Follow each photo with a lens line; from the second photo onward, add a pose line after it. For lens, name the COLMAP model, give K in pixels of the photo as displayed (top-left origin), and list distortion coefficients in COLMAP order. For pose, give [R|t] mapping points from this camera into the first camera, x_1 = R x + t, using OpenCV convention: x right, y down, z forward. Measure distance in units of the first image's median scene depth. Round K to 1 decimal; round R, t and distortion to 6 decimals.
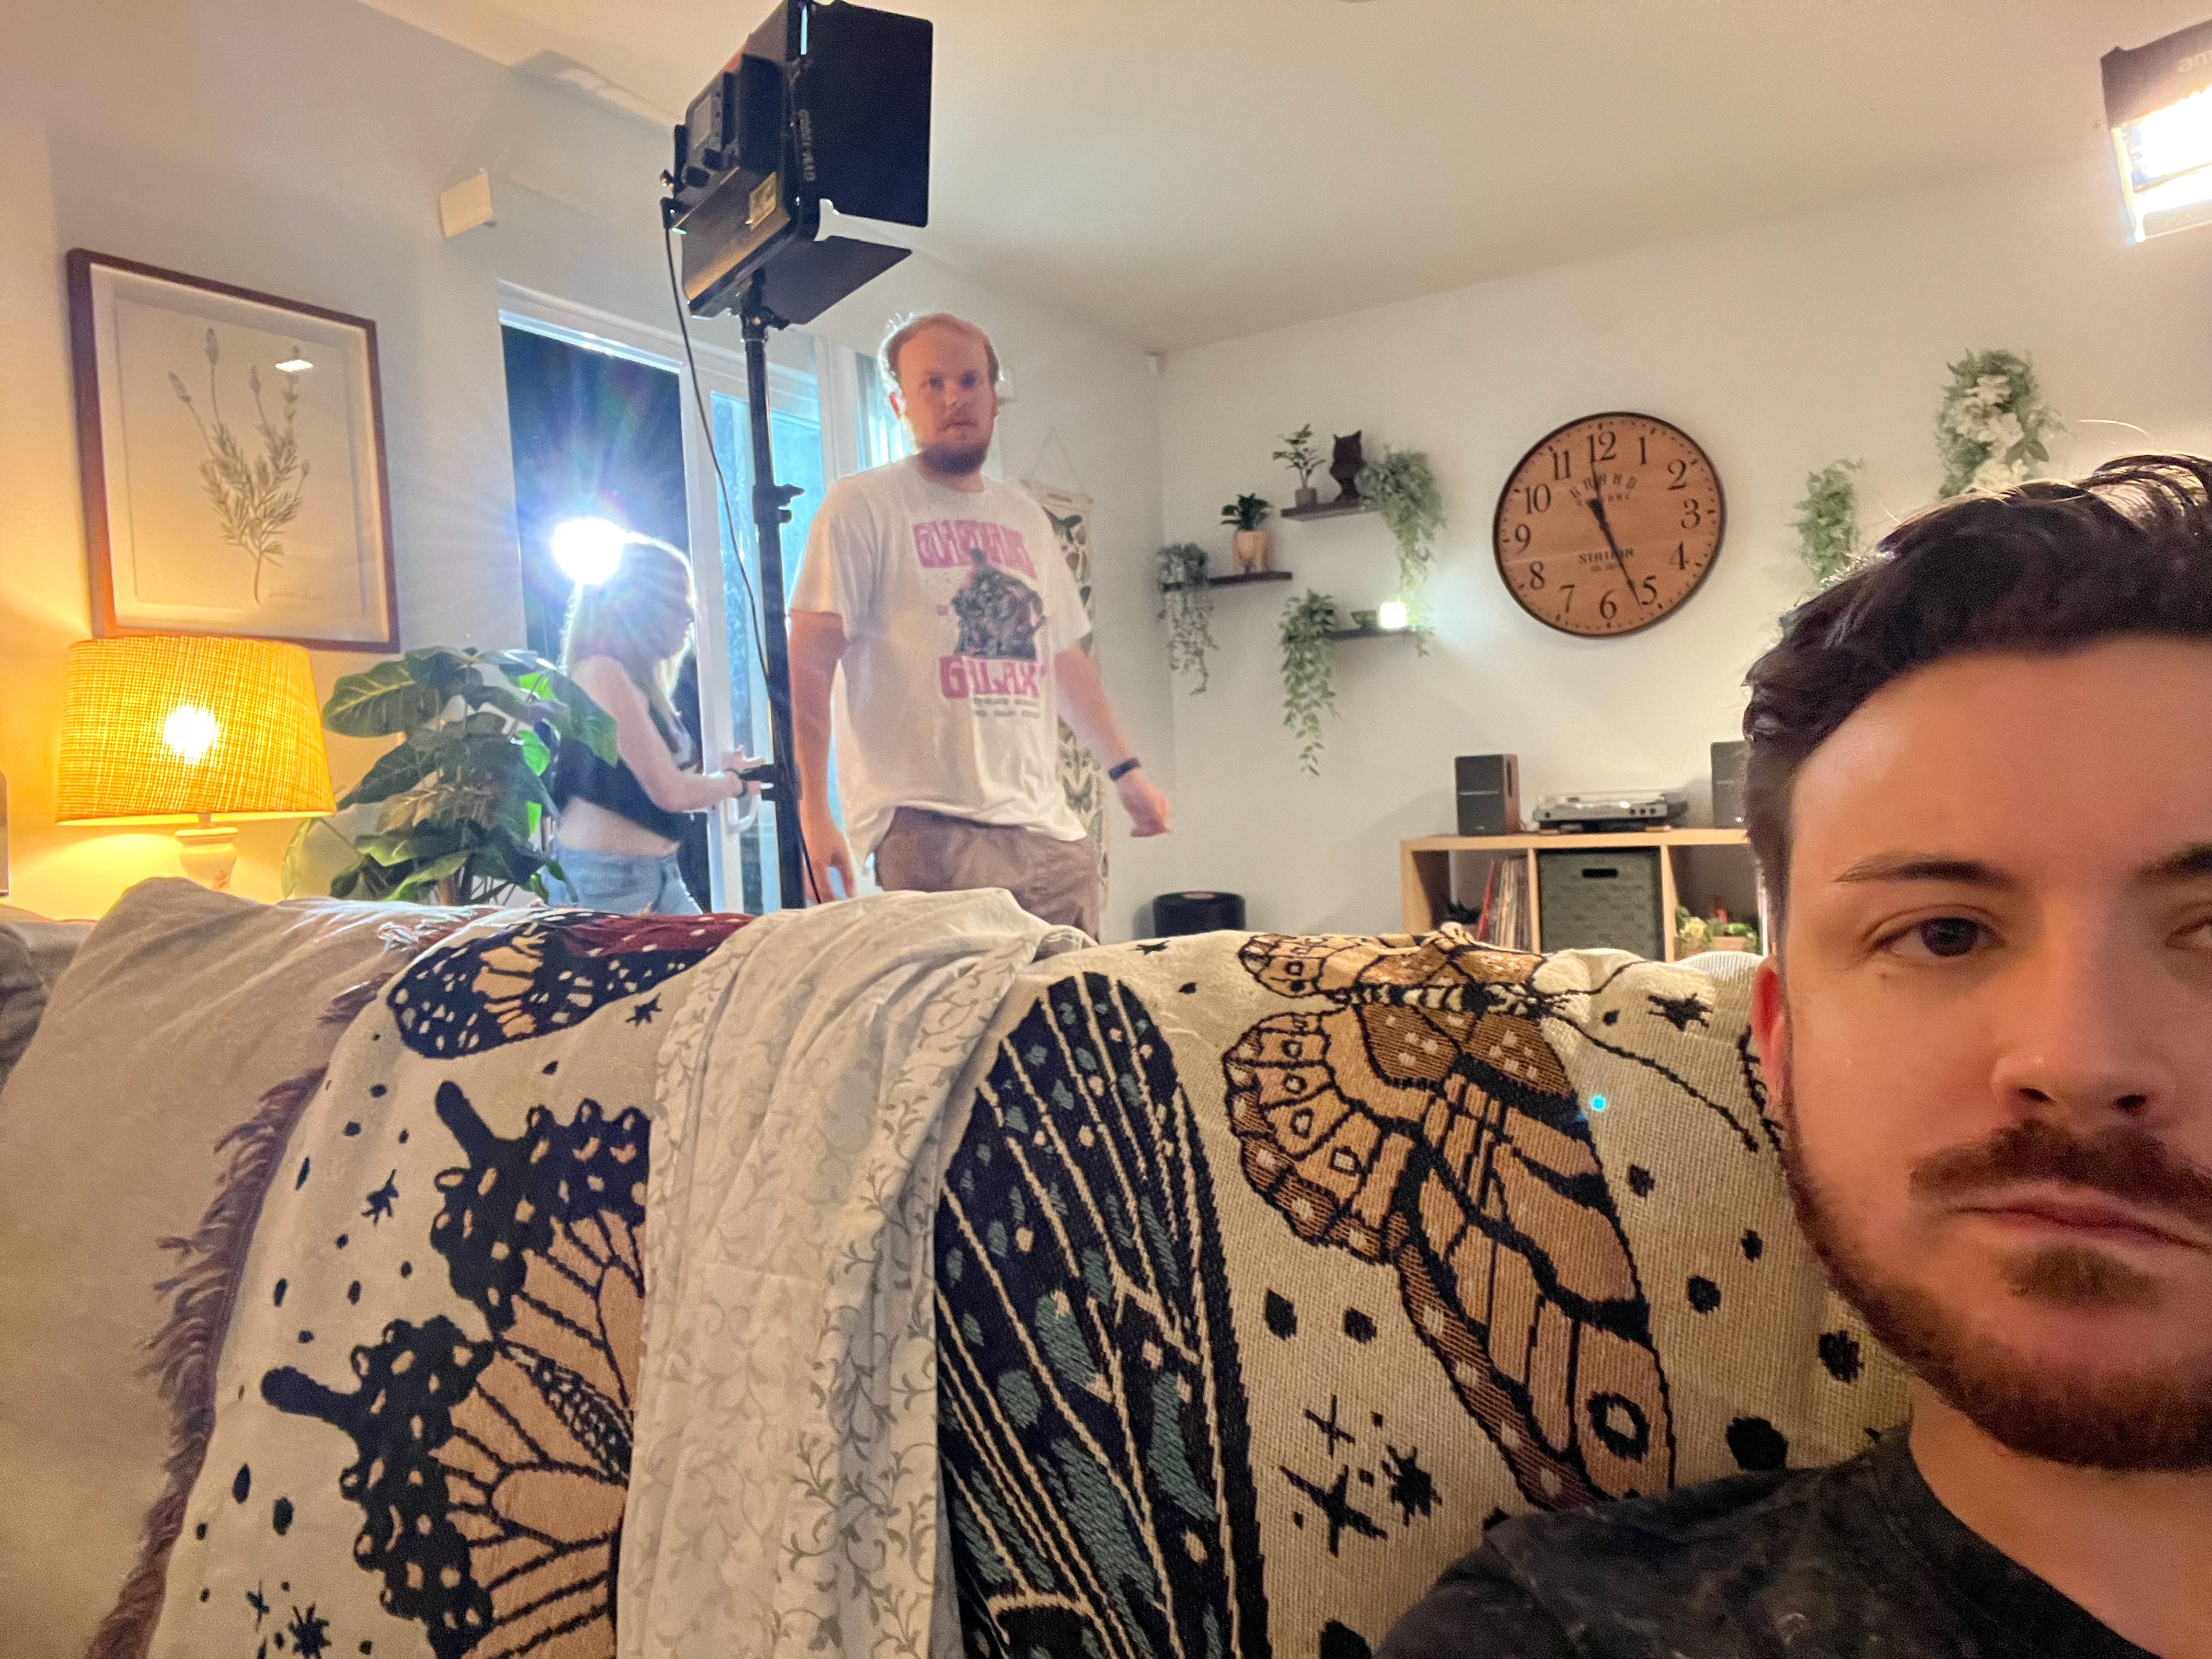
lens RADIAL K [[1479.7, 0, 1106.0], [0, 1479.7, 829.5], [0, 0, 1]] dist [-0.001768, -0.000981]
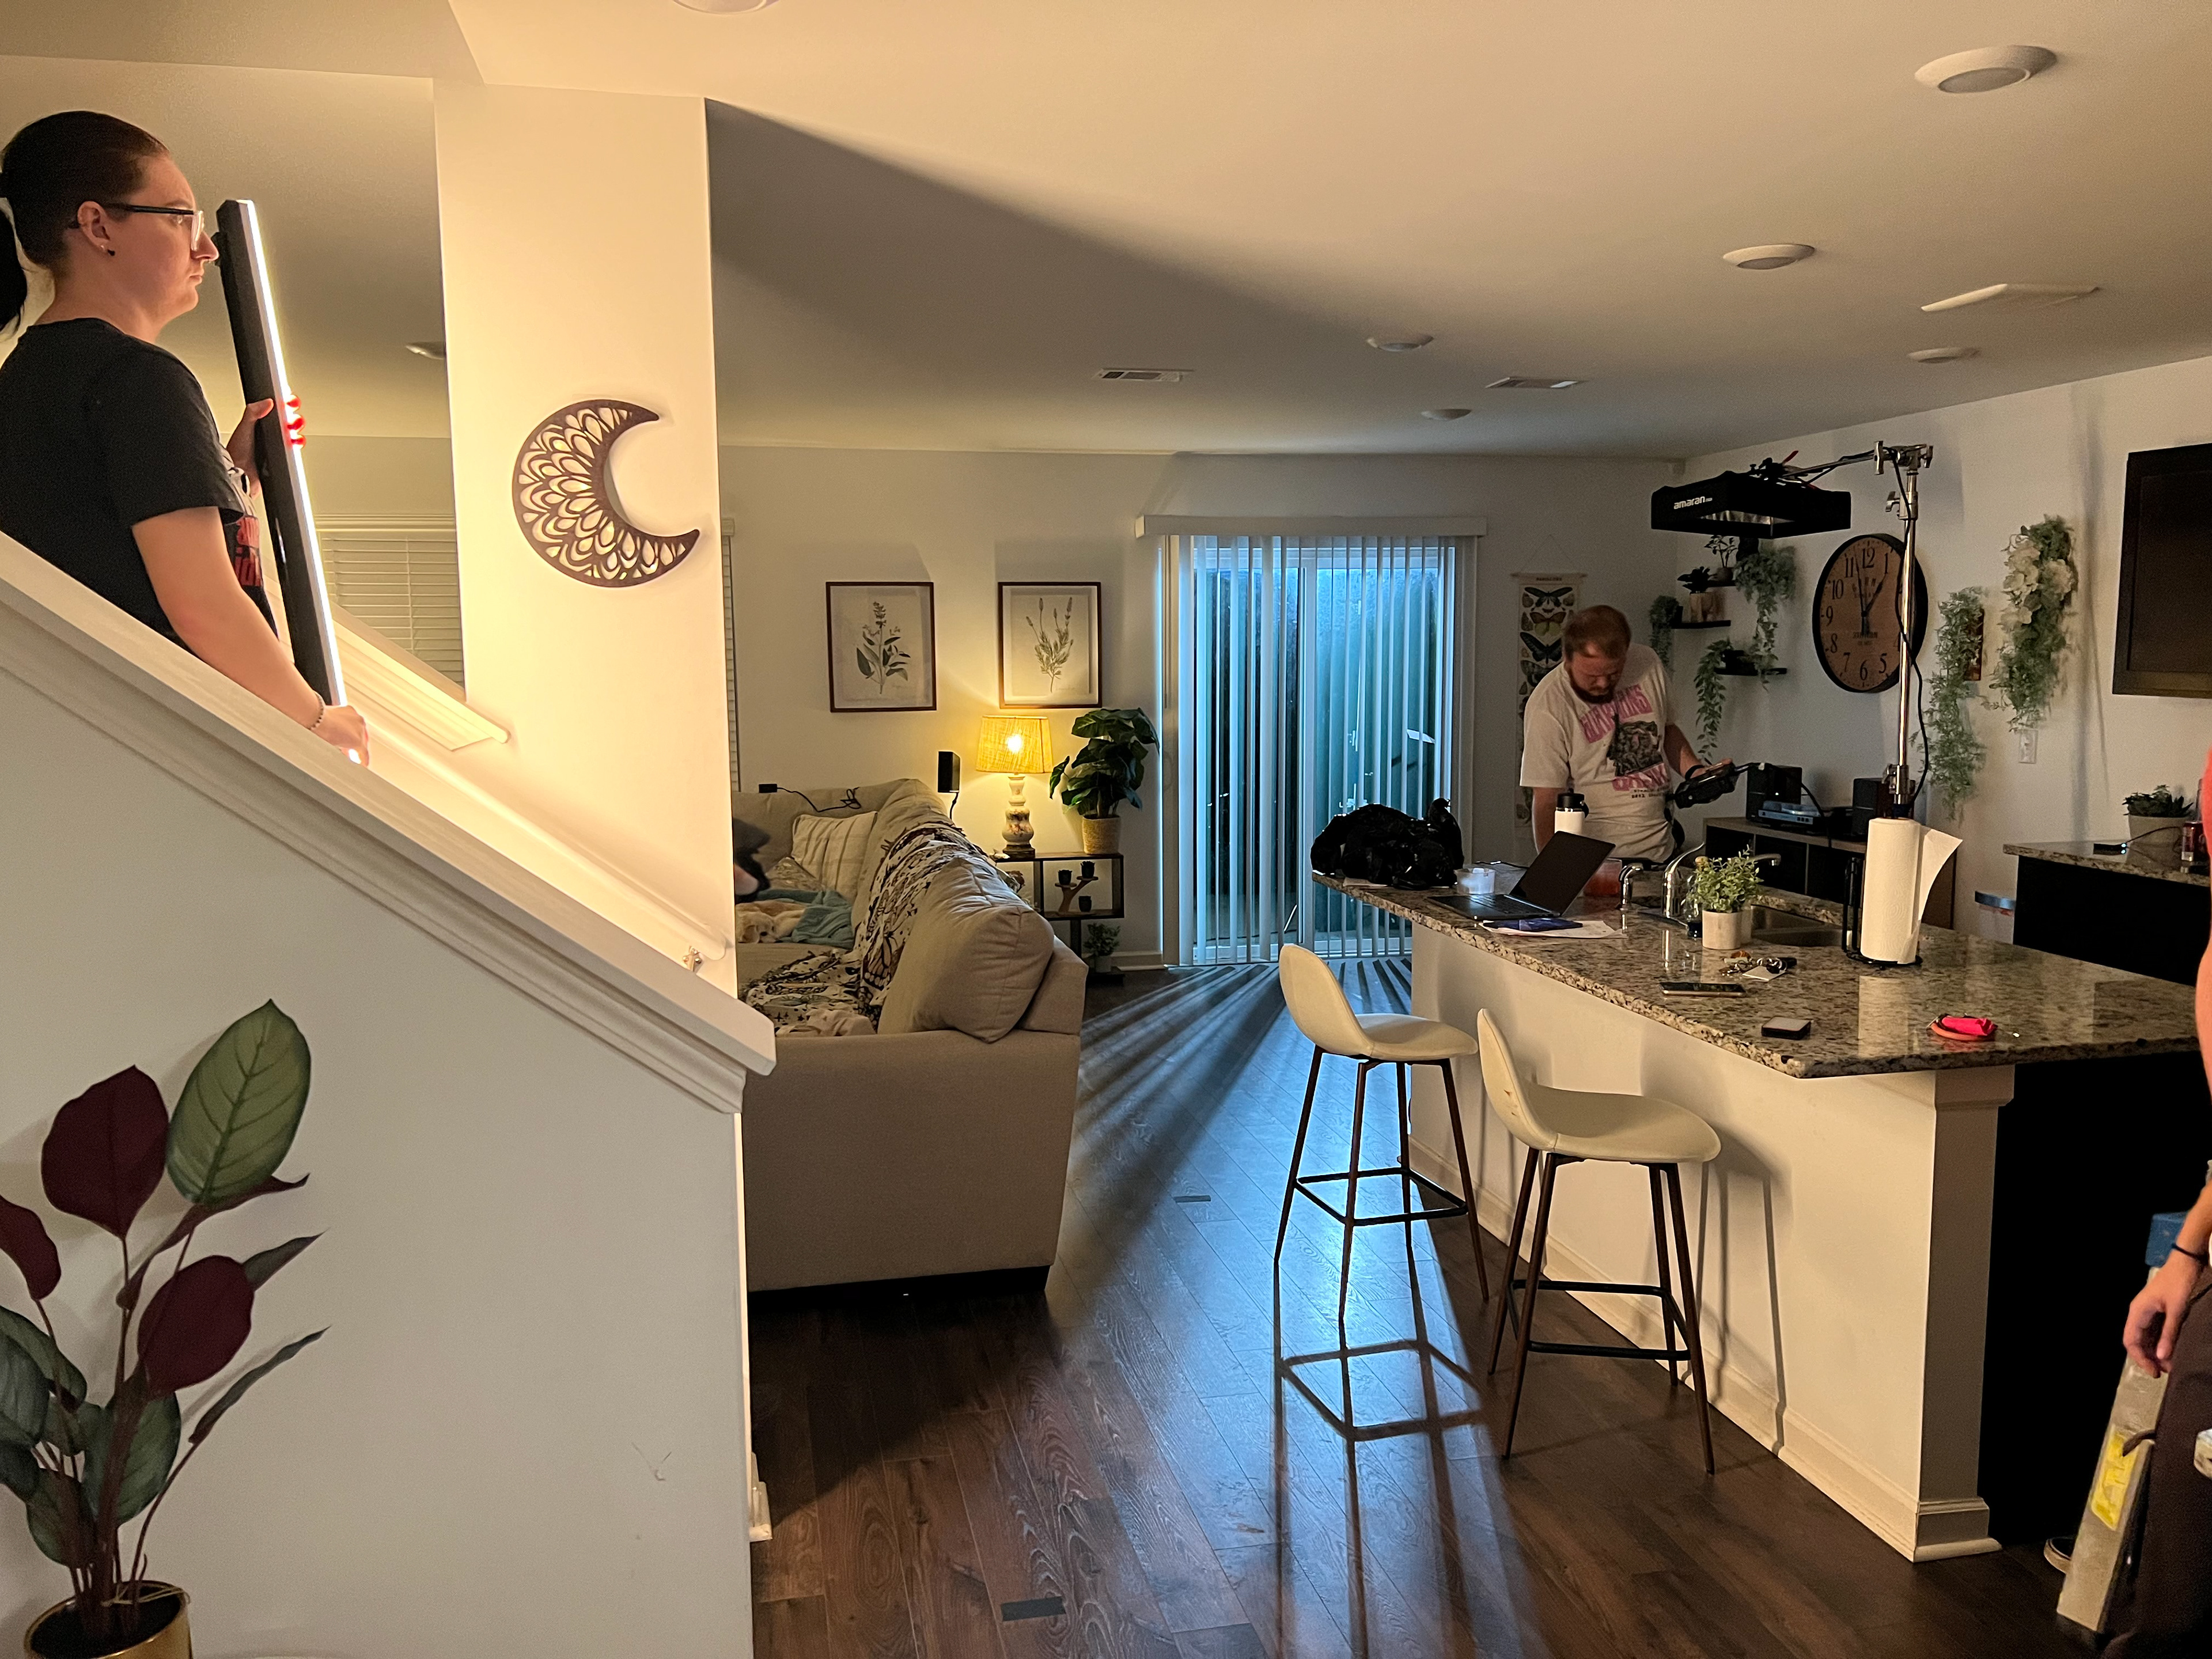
lens RADIAL K [[1648.0, 0, 1106.0], [0, 1648.0, 829.5], [0, 0, 1]] dist [0.070978, 0.002683]
pose [[0.700990, 0.125041, -0.702123, 0.948155], [-0.052434, 0.990881, 0.124116, -0.157190], [0.711241, -0.050189, 0.701155, -0.627082]]
